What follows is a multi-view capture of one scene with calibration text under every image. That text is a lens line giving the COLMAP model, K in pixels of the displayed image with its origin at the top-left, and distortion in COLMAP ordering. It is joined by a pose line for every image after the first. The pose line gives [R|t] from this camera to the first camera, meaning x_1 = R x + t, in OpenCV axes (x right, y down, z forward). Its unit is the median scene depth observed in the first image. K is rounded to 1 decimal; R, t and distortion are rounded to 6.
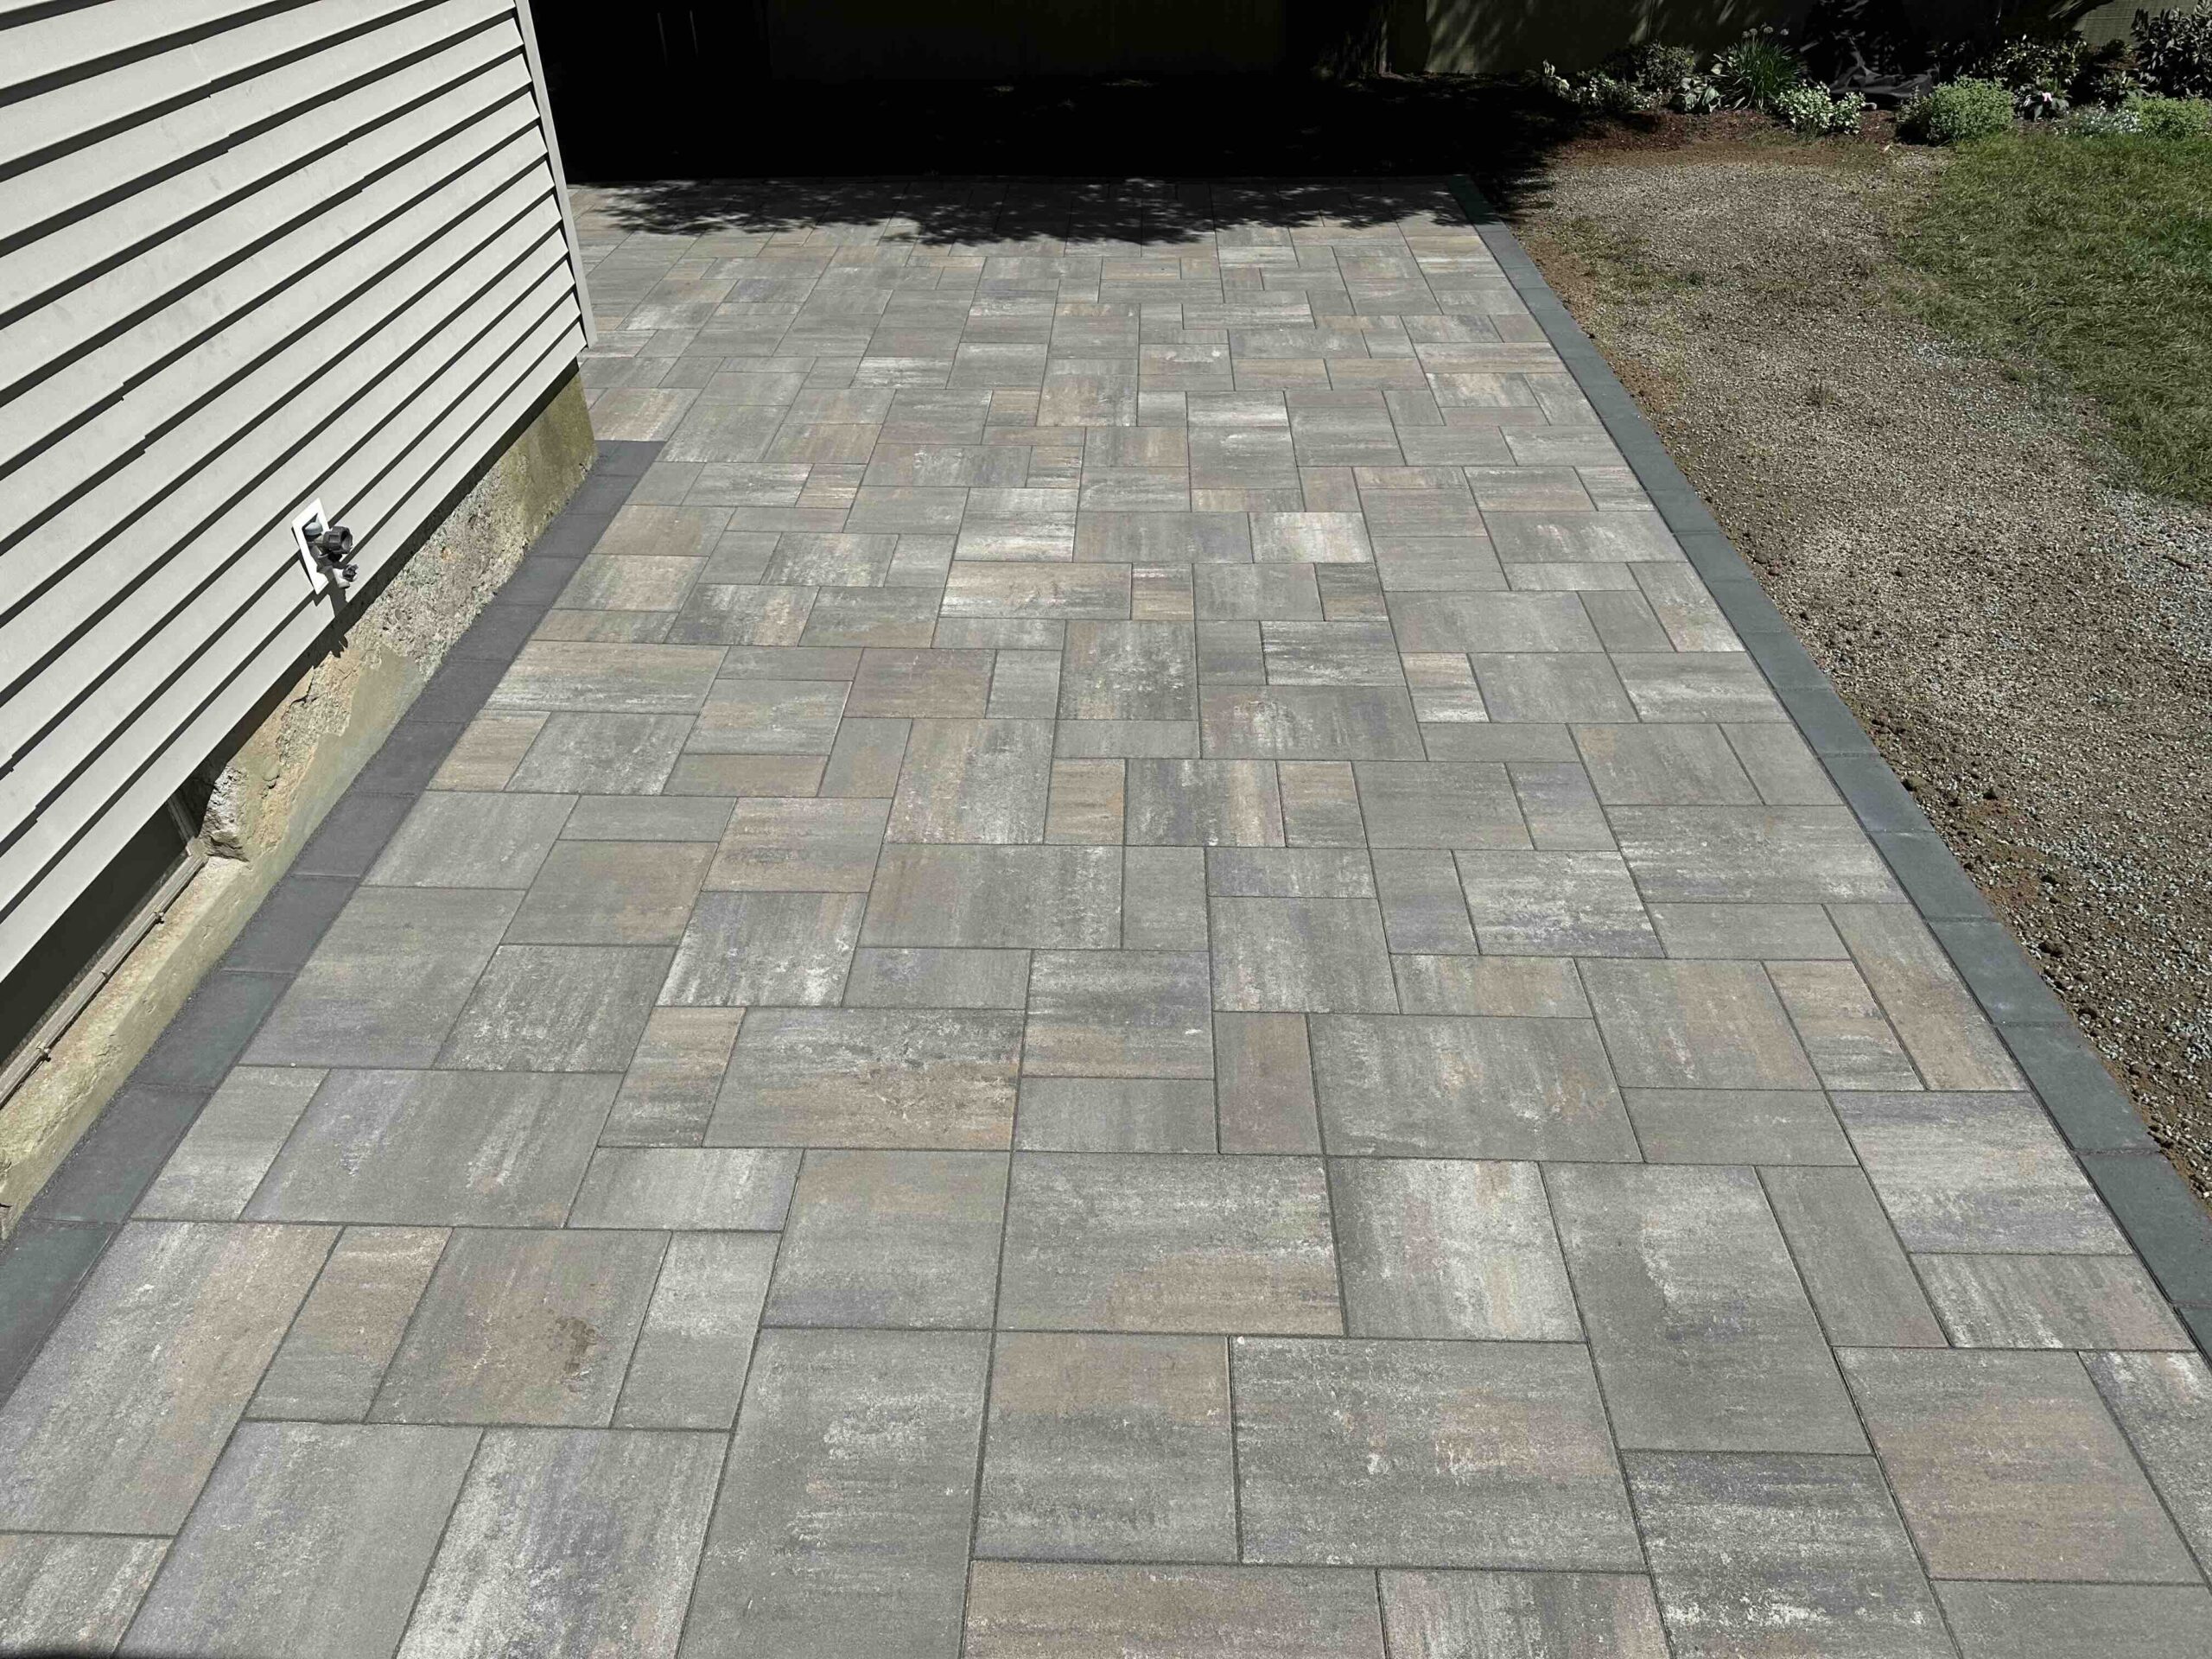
lens RADIAL K [[1558.2, 0, 1100.6], [0, 1558.2, 825.3], [0, 0, 1]] dist [0.055927, -0.072524]
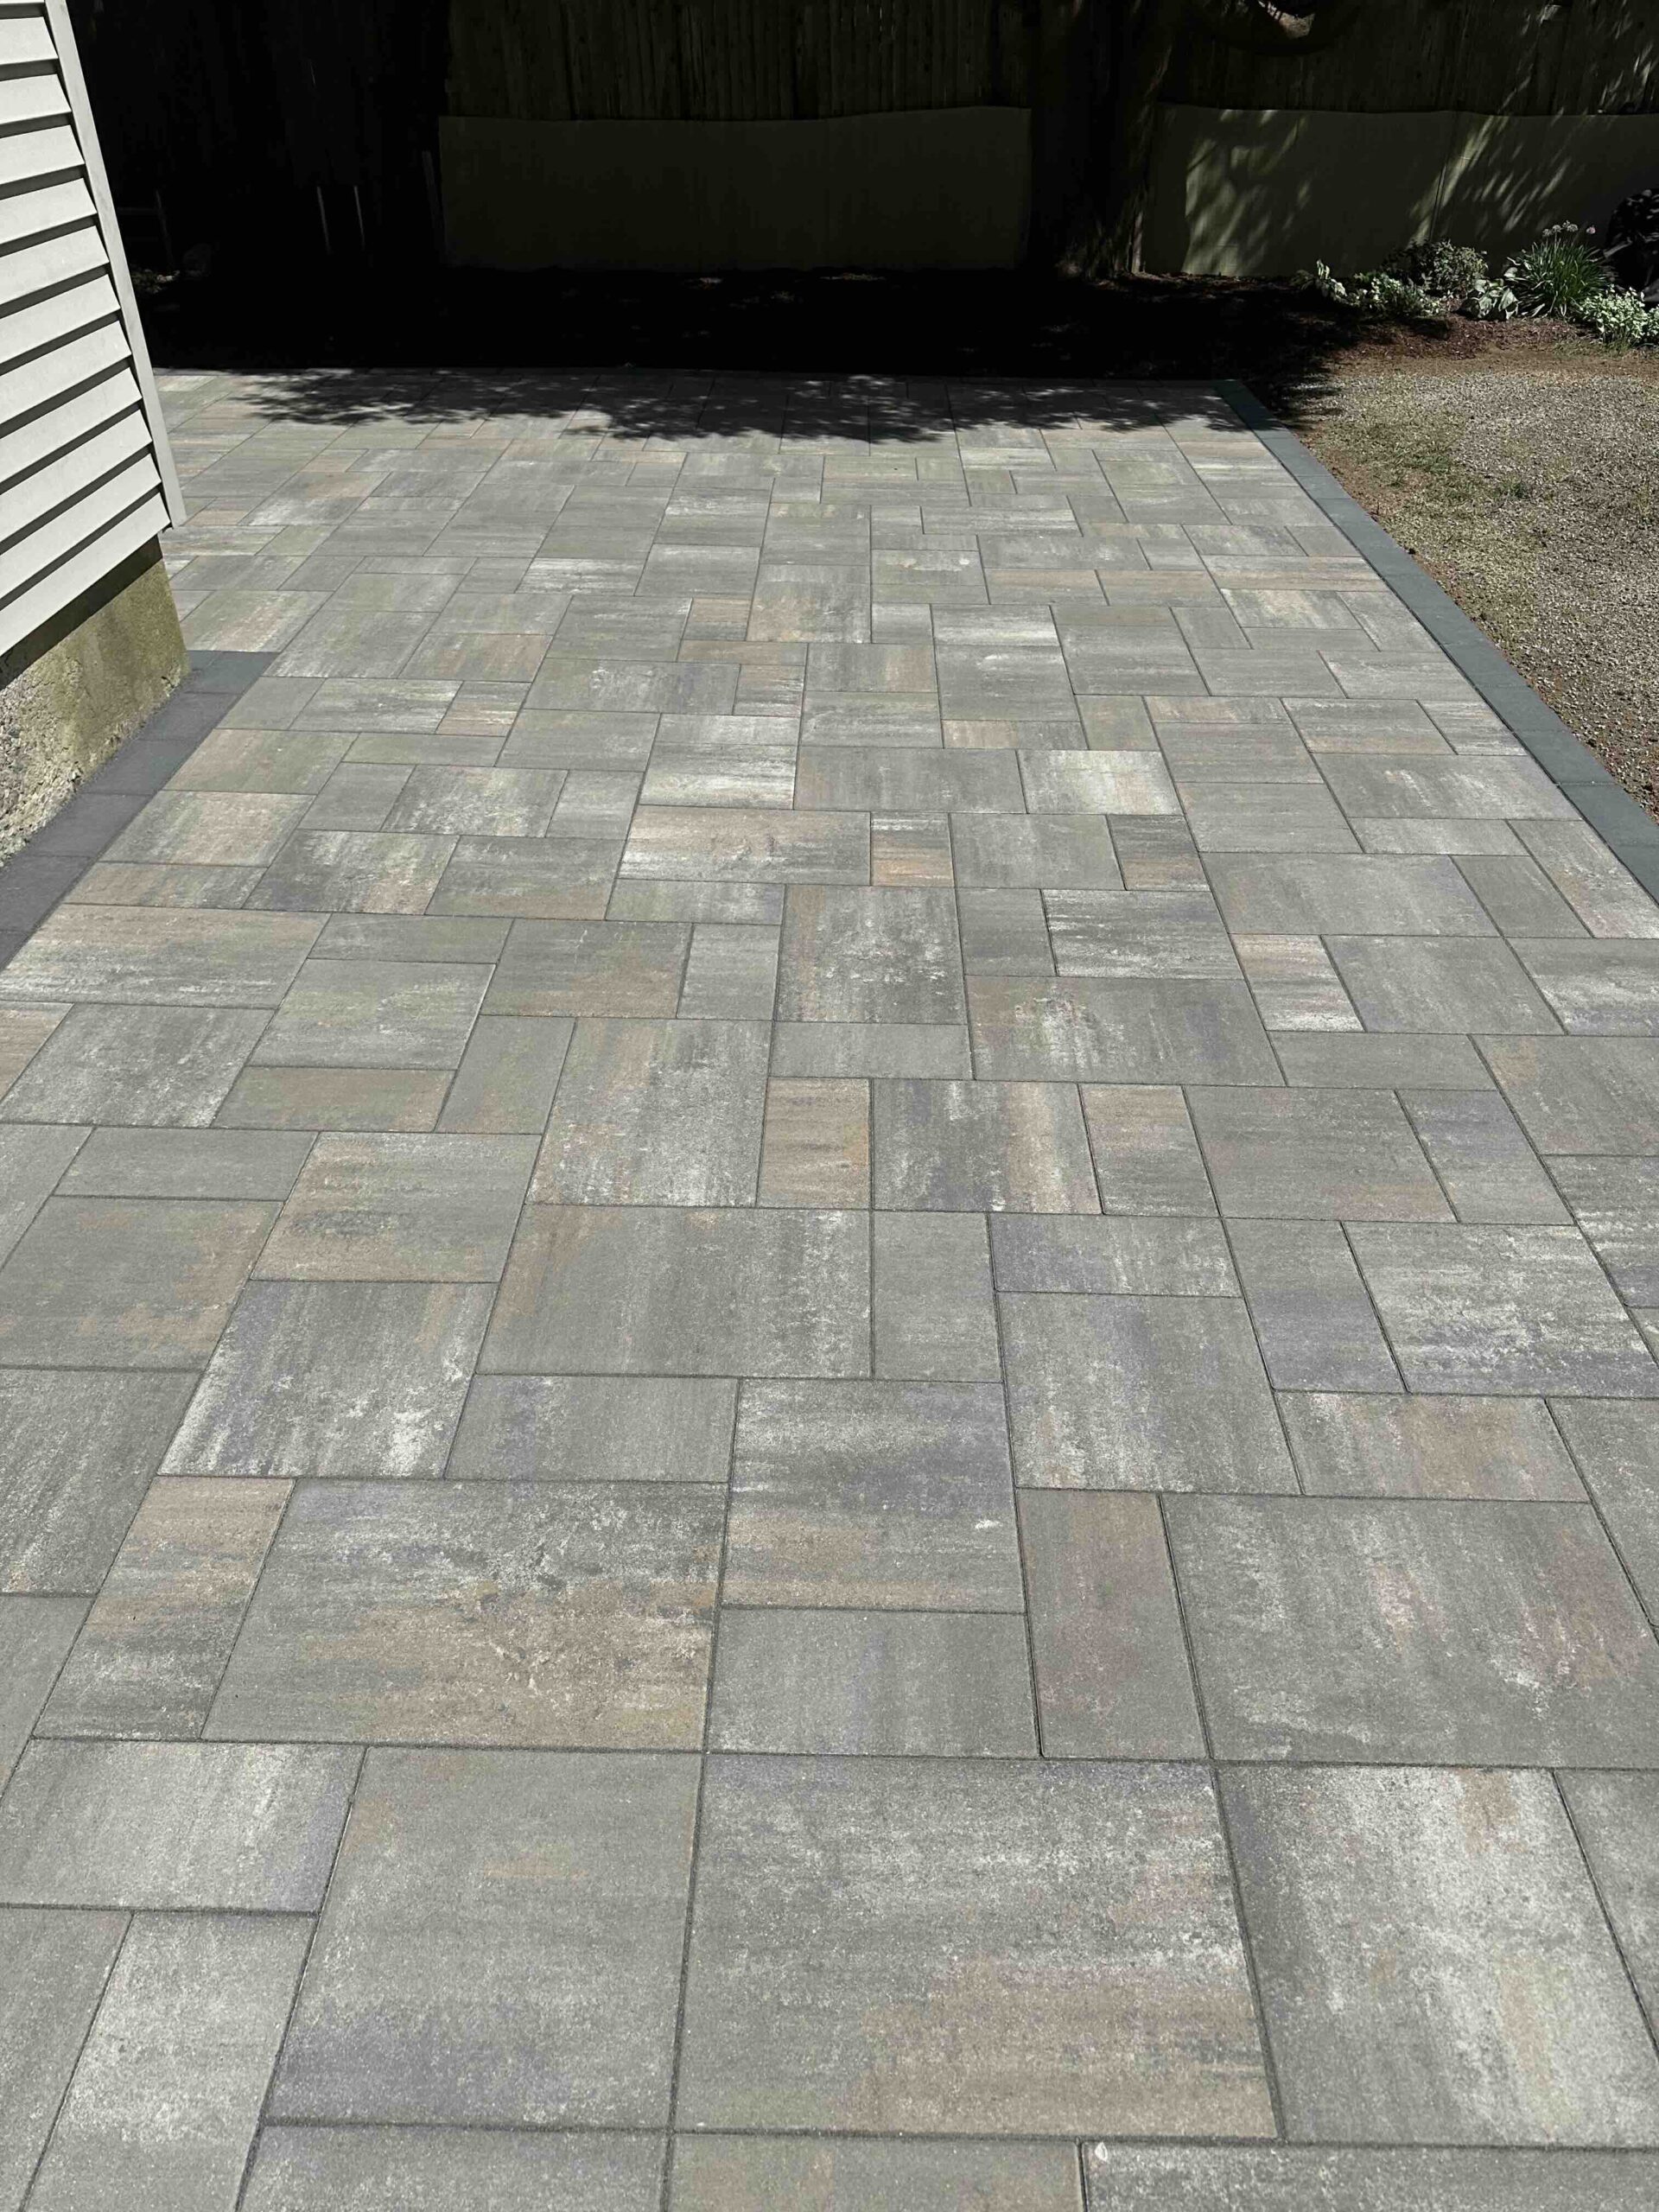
lens RADIAL K [[1558.2, 0, 842.8], [0, 1558.2, 1115.9], [0, 0, 1]] dist [0.055927, -0.072524]
pose [[0.999626, 0.008829, 0.025893, -0.012703], [-0.009287, 0.999801, 0.017641, -0.032660], [-0.025732, -0.017875, 0.999509, 0.237025]]
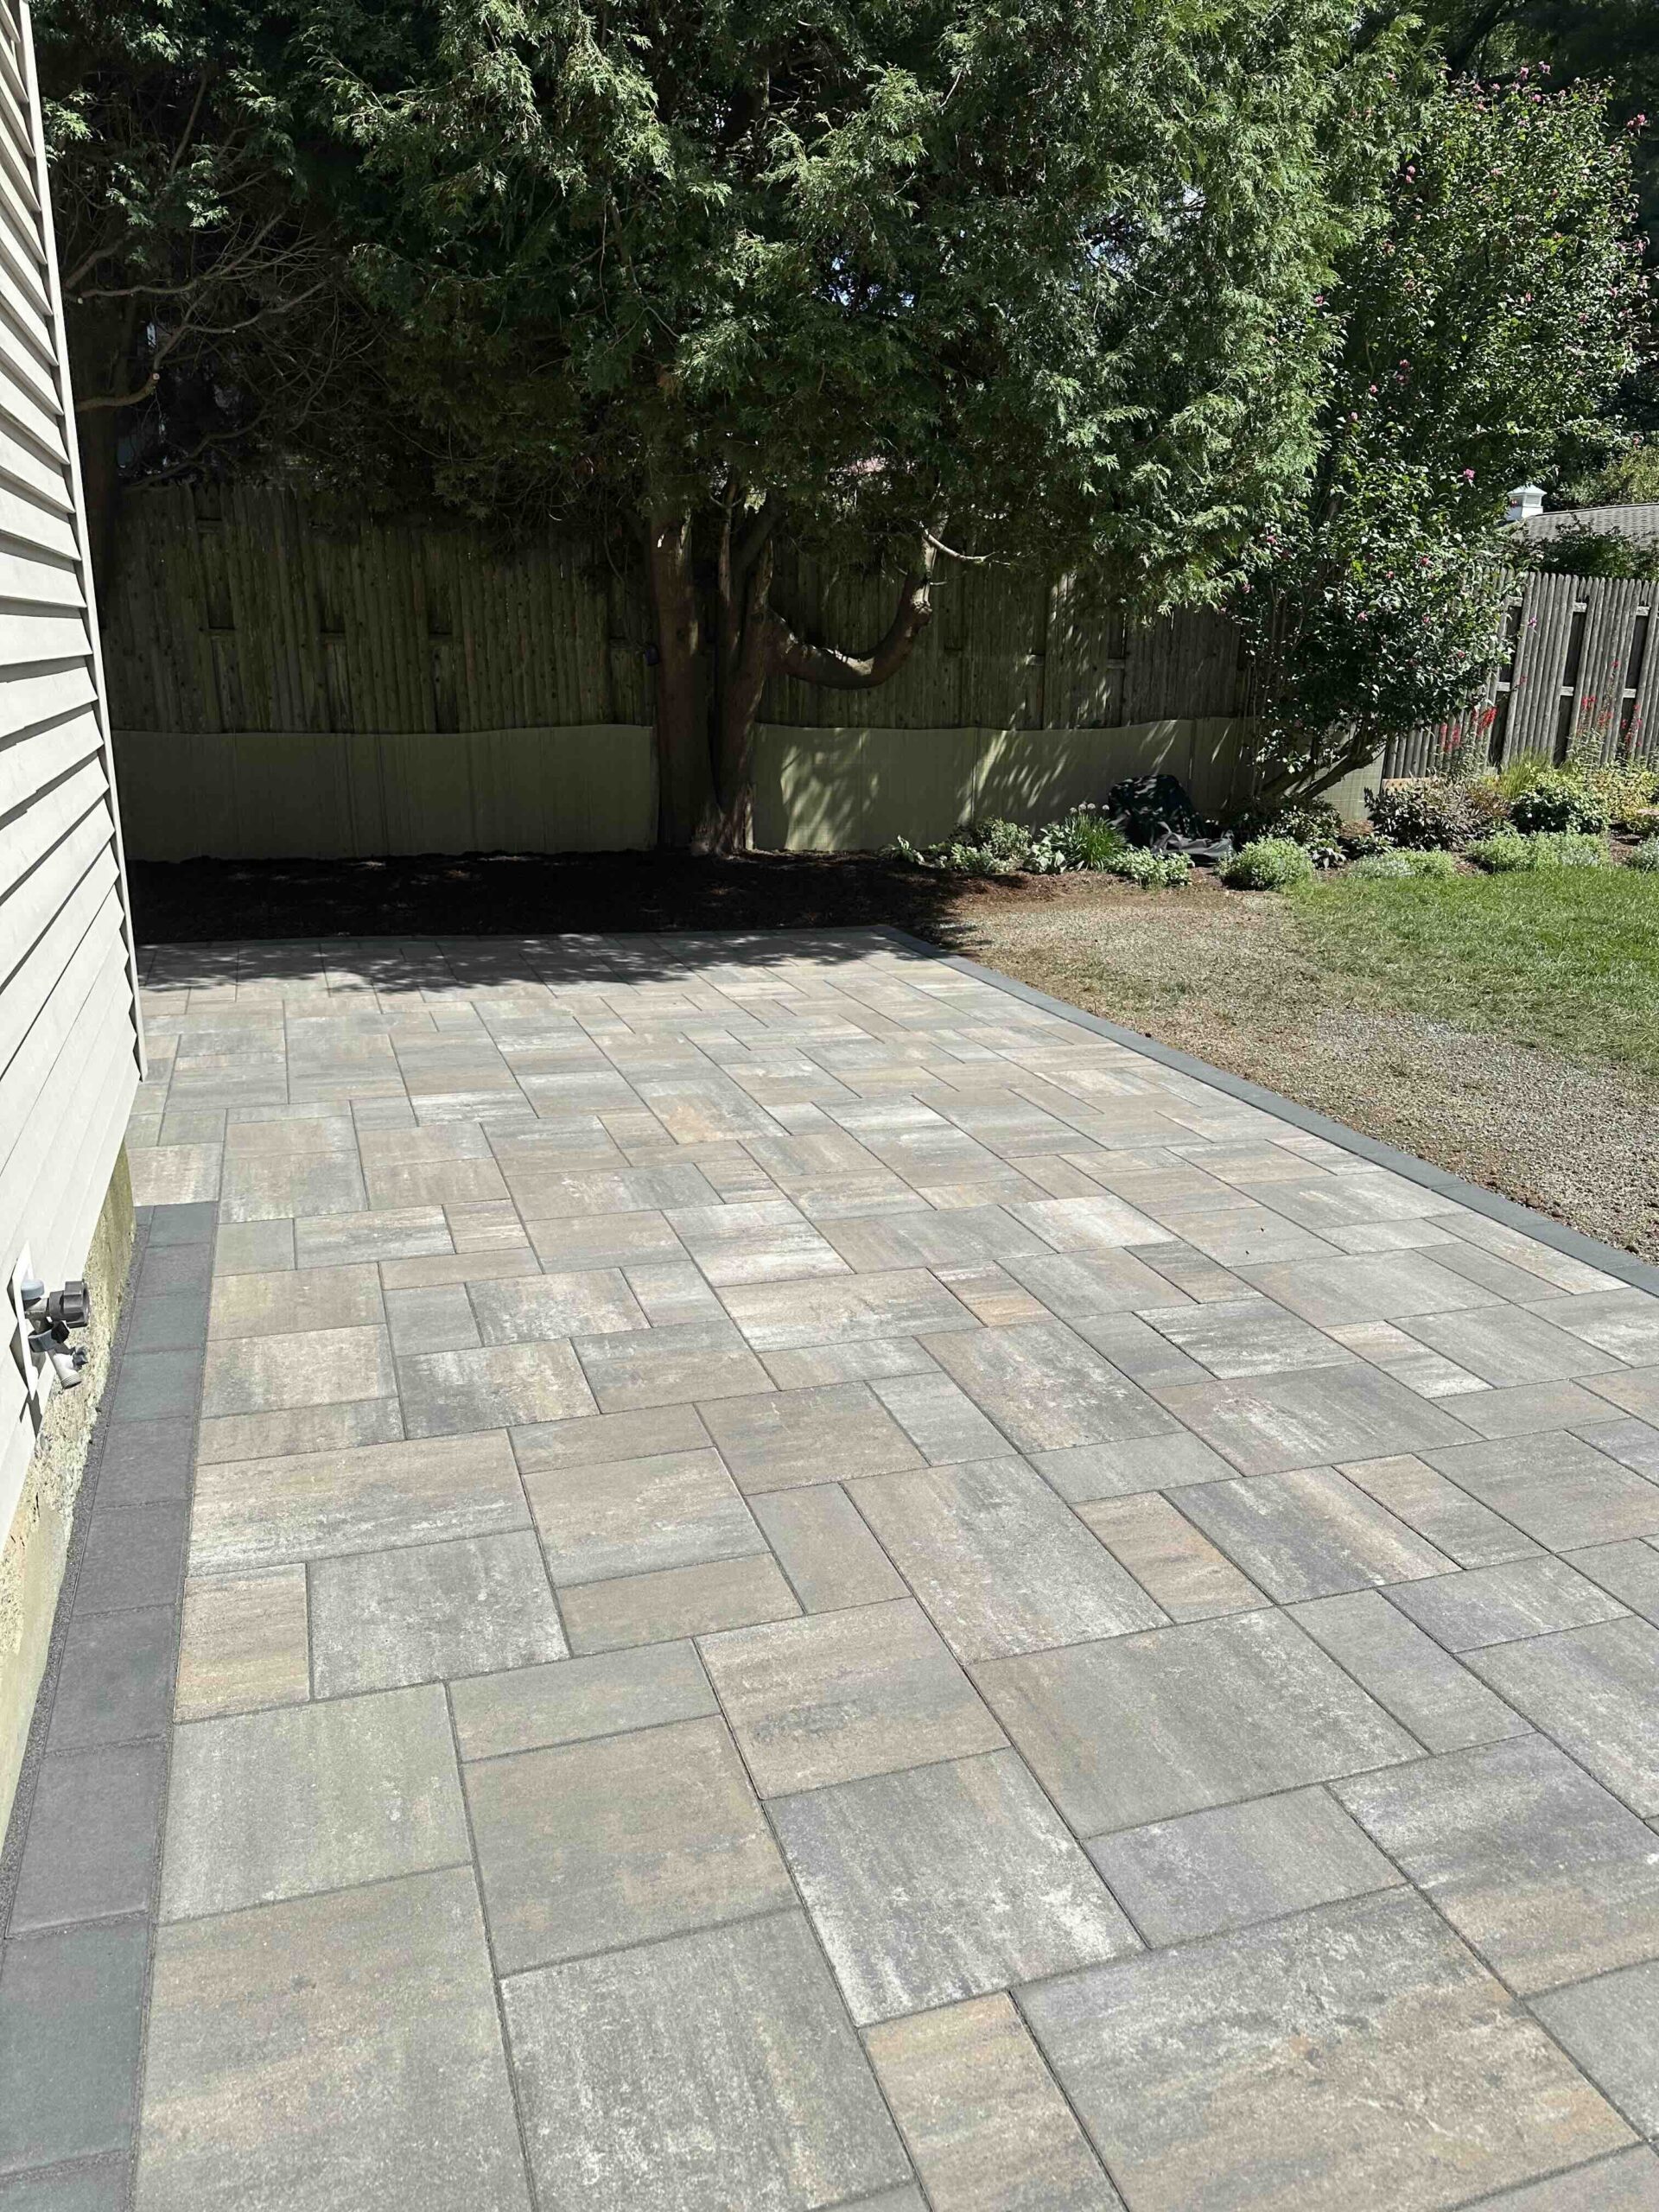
lens RADIAL K [[1558.2, 0, 827.8], [0, 1558.2, 1113.1], [0, 0, 1]] dist [0.055927, -0.072524]
pose [[0.936095, -0.065128, 0.345666, -0.320022], [0.171100, 0.942923, -0.285695, -0.022932], [-0.307330, 0.326581, 0.893808, 0.273407]]
